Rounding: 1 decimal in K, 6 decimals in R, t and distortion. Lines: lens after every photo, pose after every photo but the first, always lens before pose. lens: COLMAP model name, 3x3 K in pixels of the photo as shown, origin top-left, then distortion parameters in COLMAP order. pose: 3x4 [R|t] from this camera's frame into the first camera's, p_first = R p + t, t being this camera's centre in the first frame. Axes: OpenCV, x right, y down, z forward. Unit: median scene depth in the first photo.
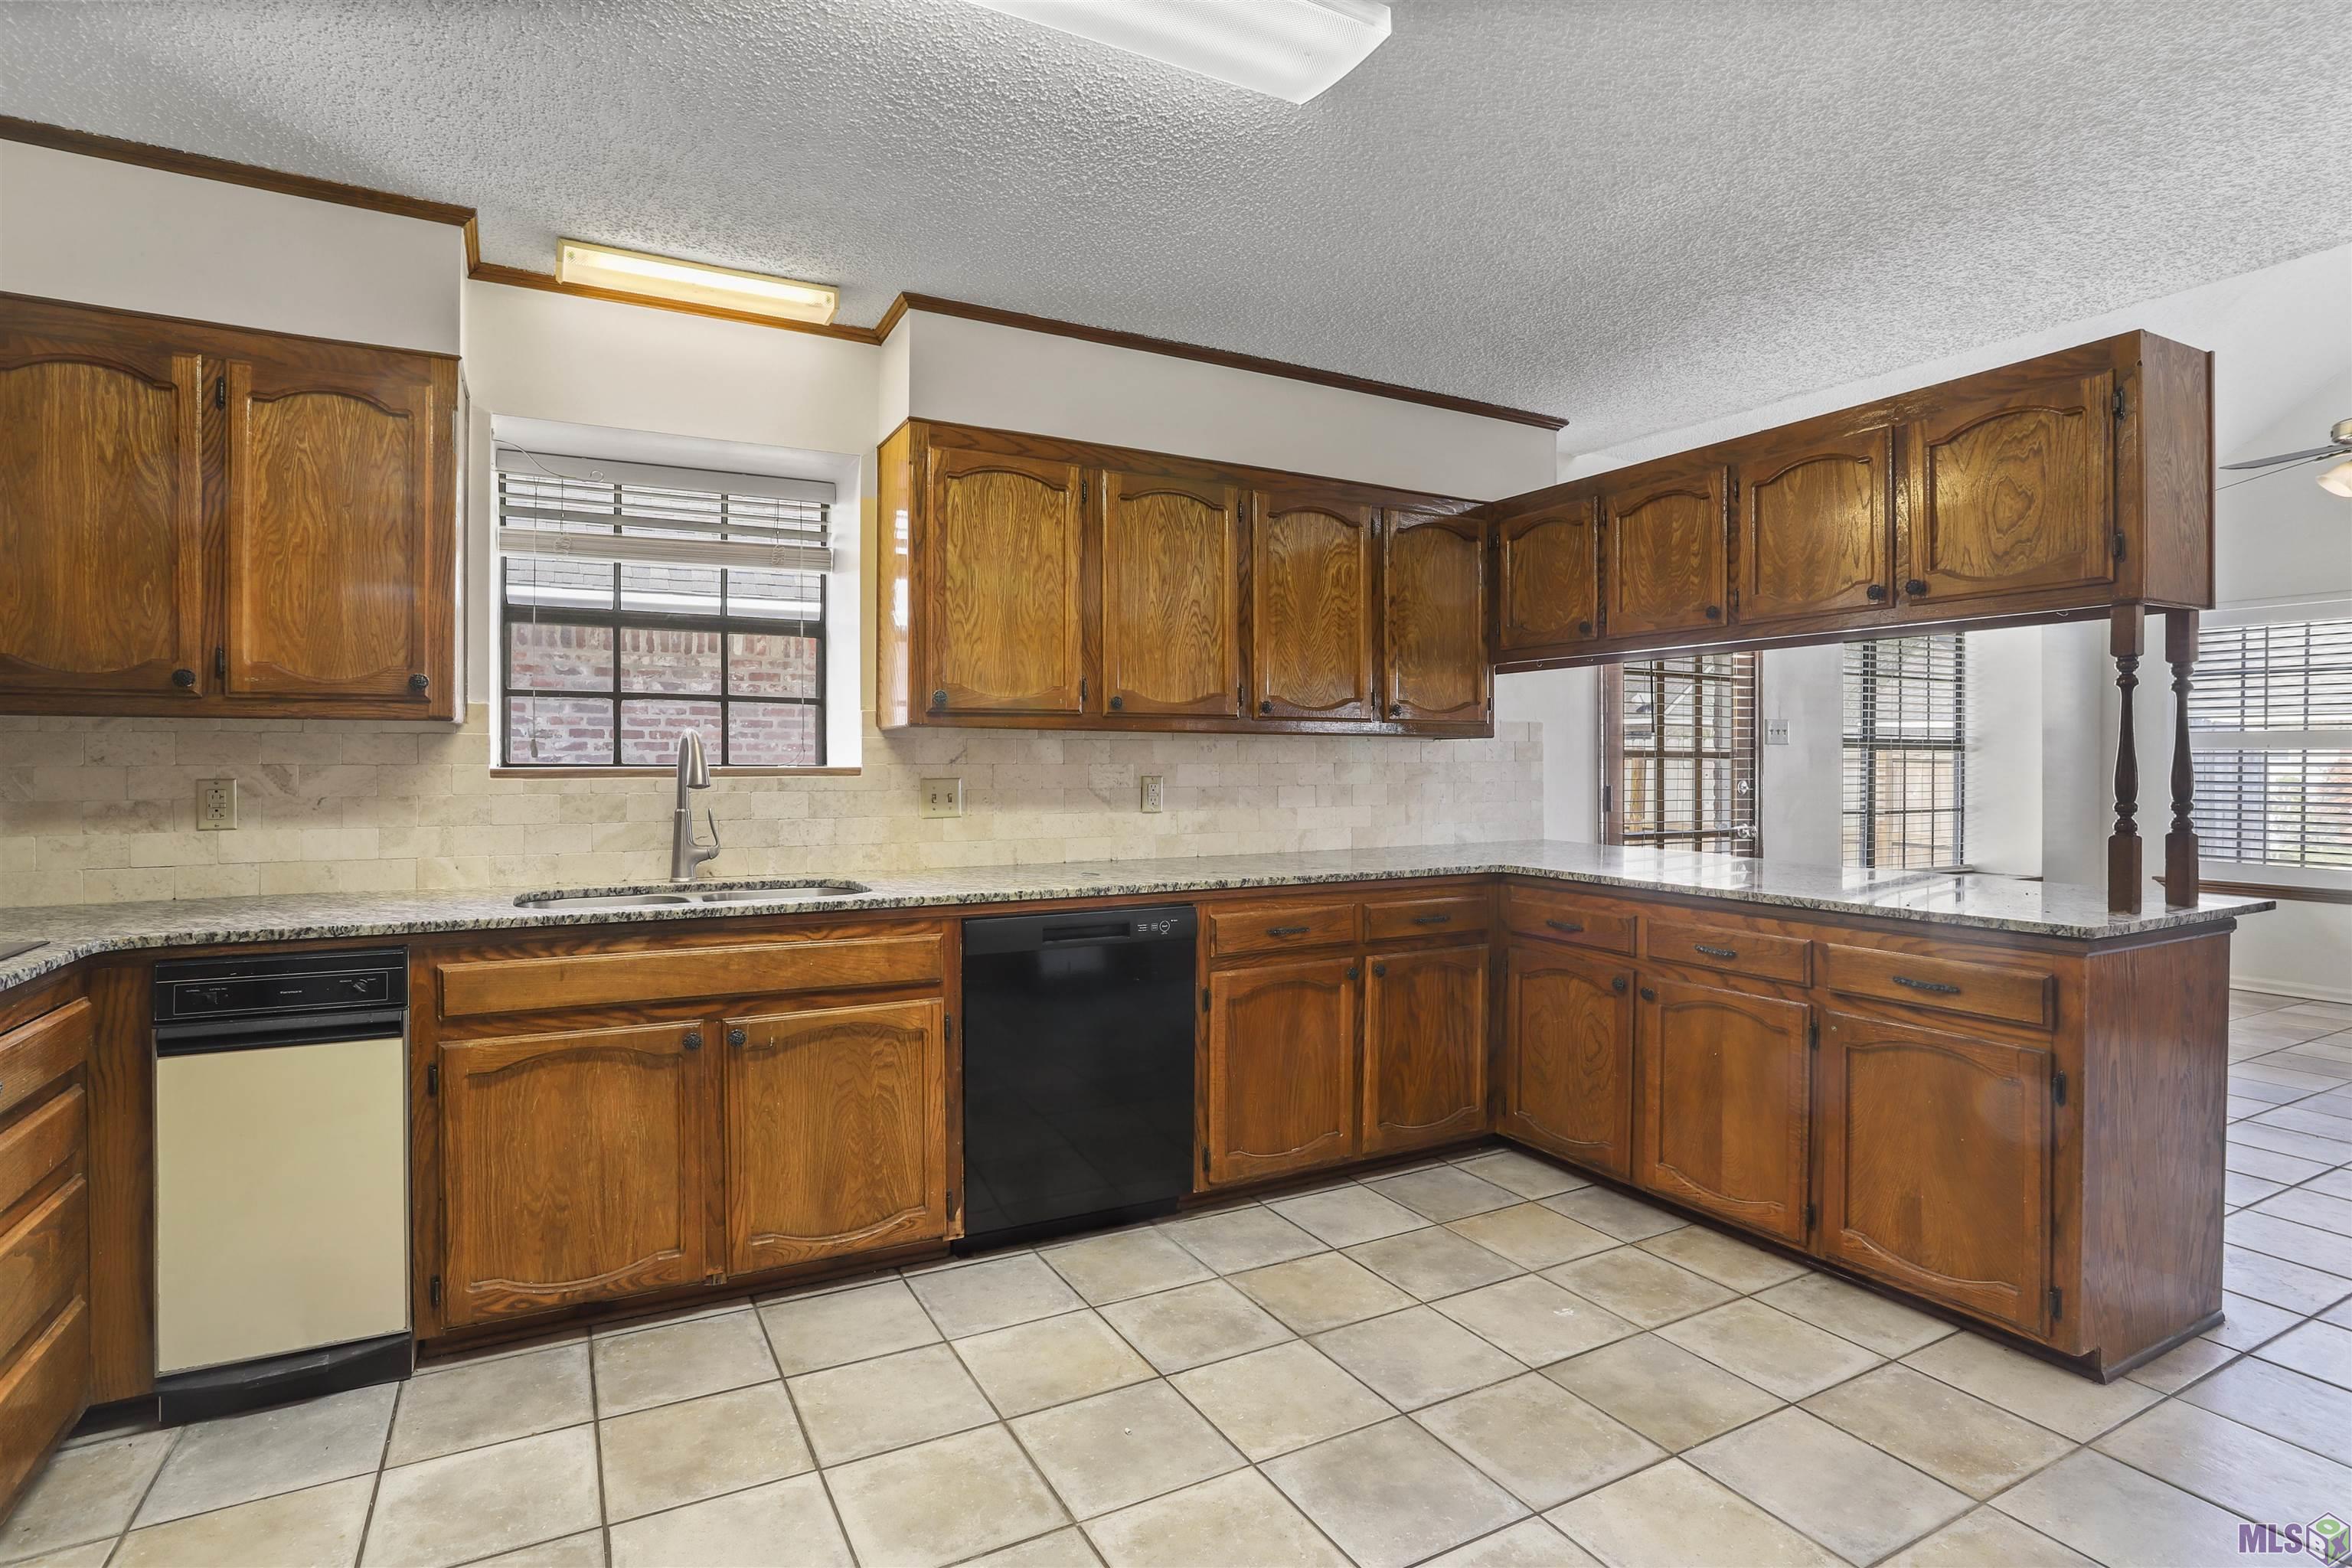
lens RADIAL K [[1156.8, 0, 1164.7], [0, 1156.8, 767.4], [0, 0, 1]] dist [-0.057601, 0.053526]
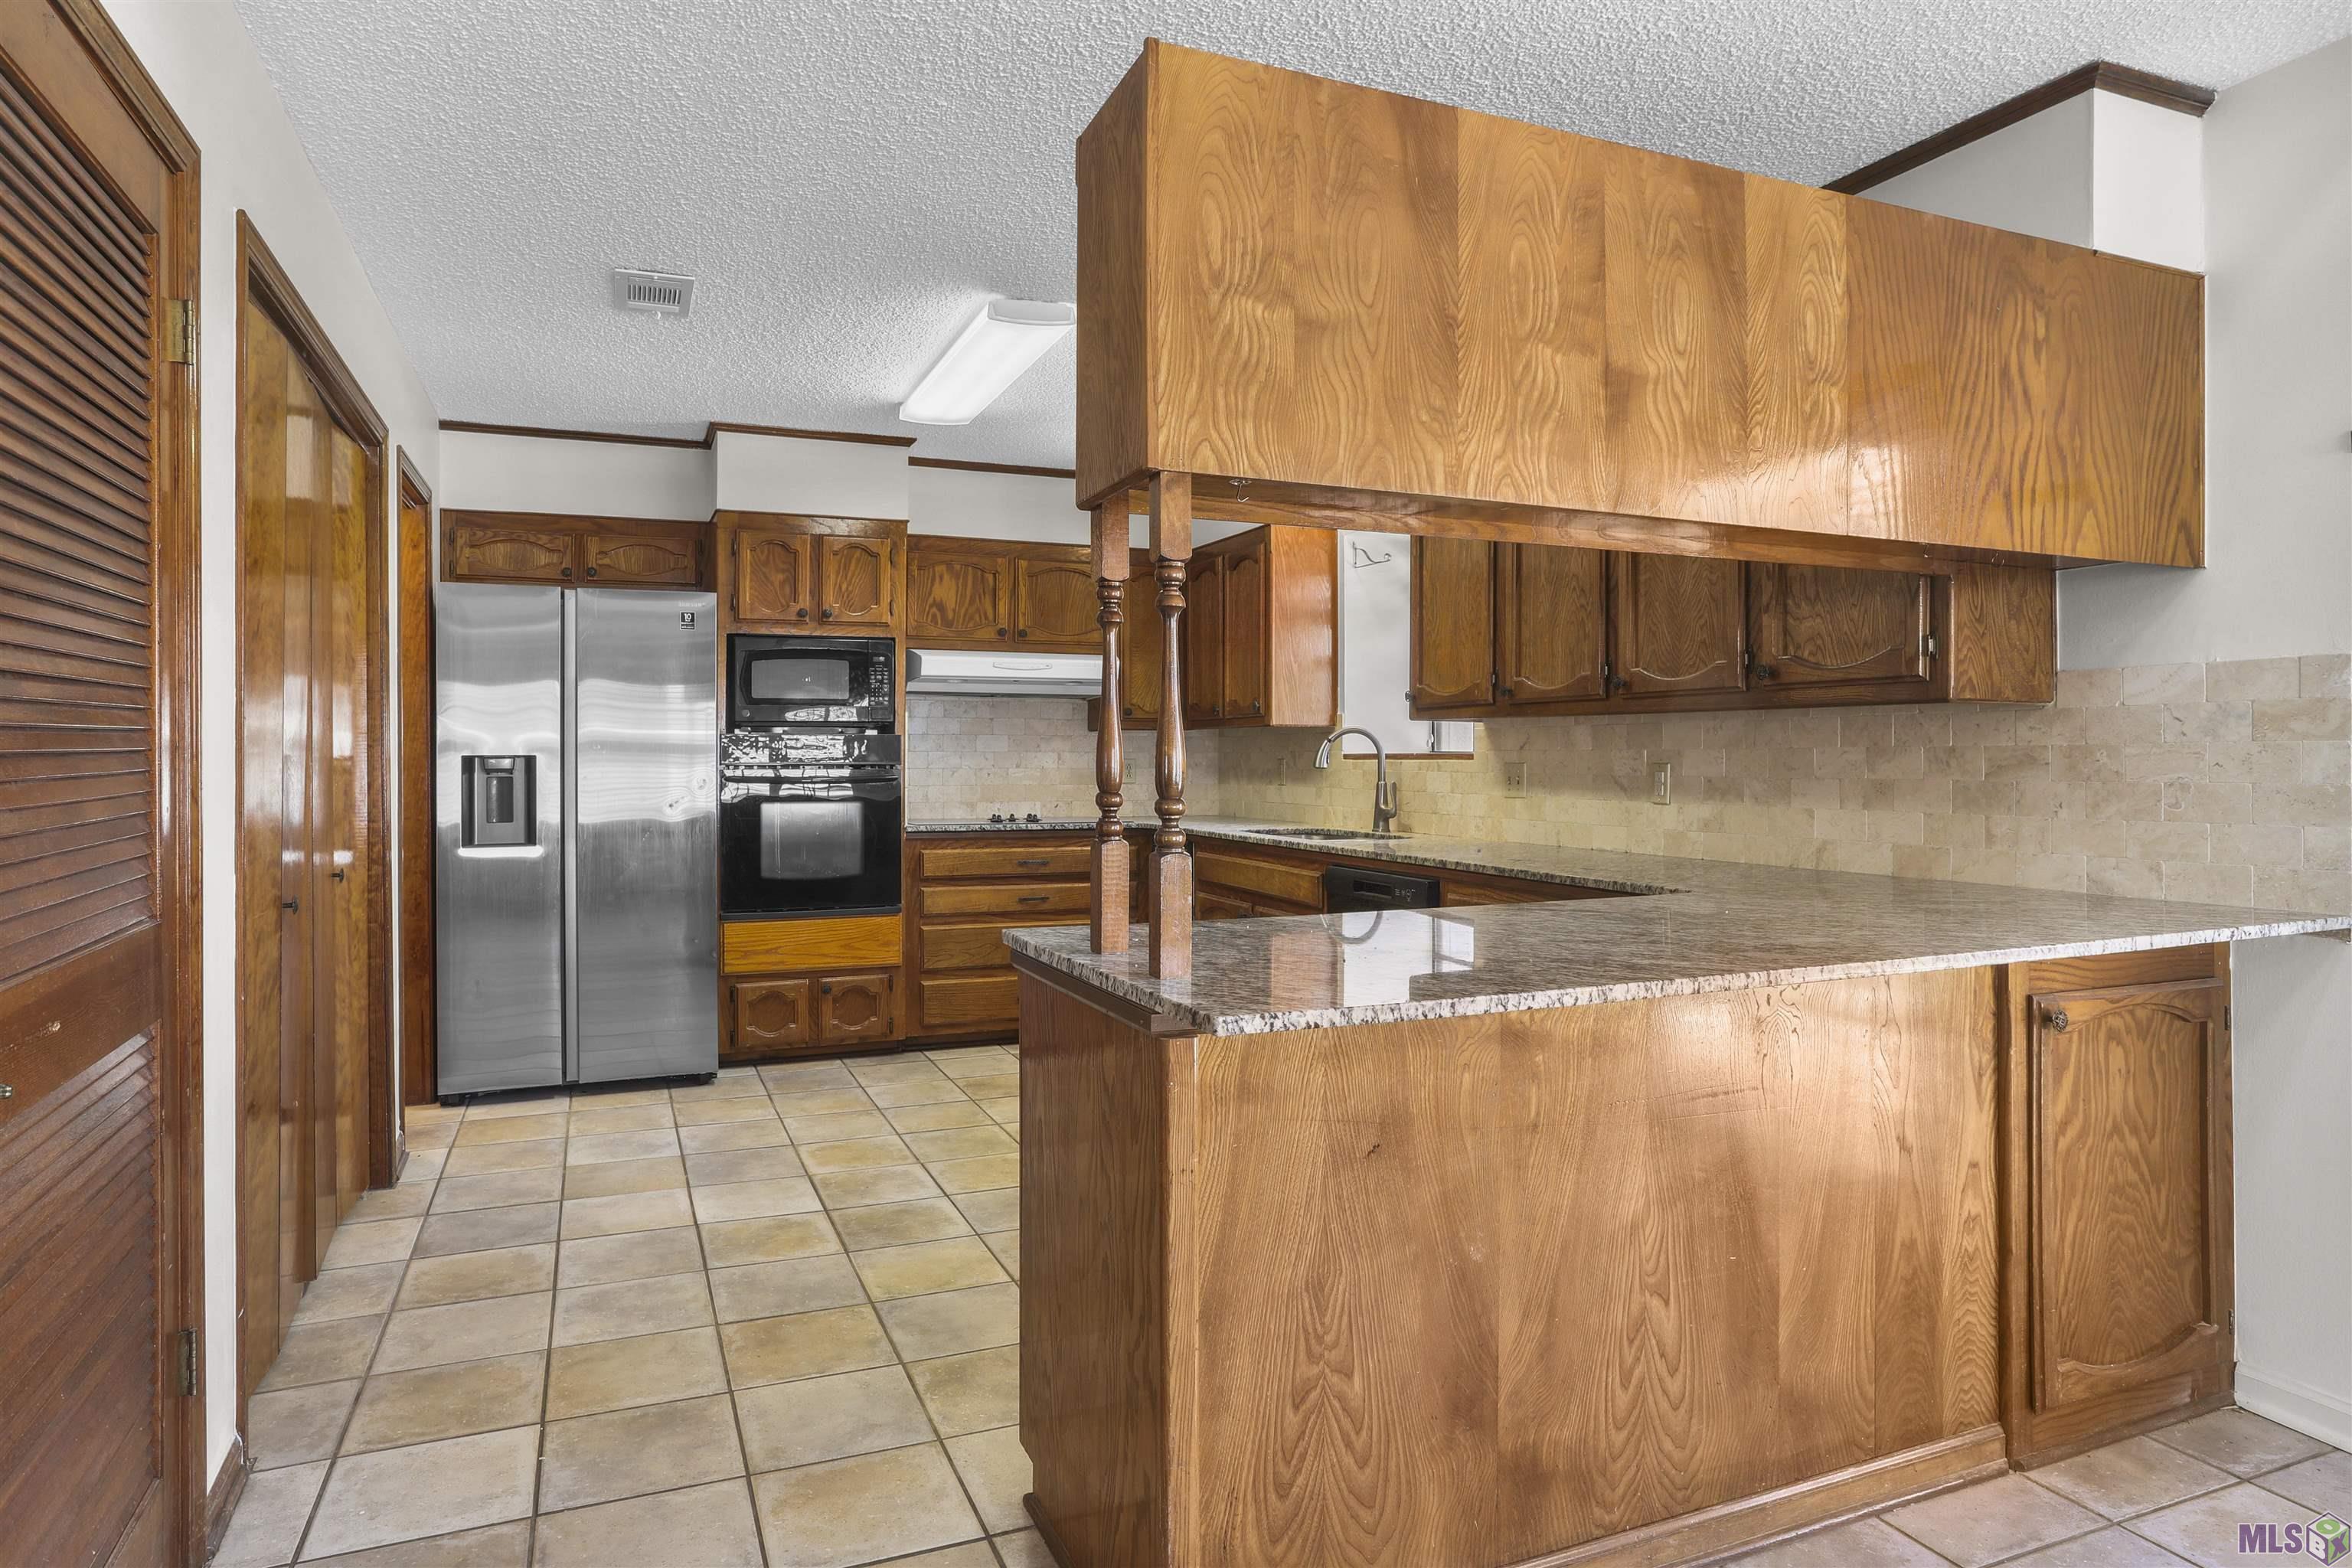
lens RADIAL K [[1408.5, 0, 1172.9], [0, 1408.5, 747.1], [0, 0, 1]] dist [-0.002286, -0.000806]
pose [[-0.087698, -0.005915, -0.996130, 1.124740], [-0.004052, 0.999976, -0.005581, 0.002879], [0.996139, 0.003547, -0.087720, 0.734455]]
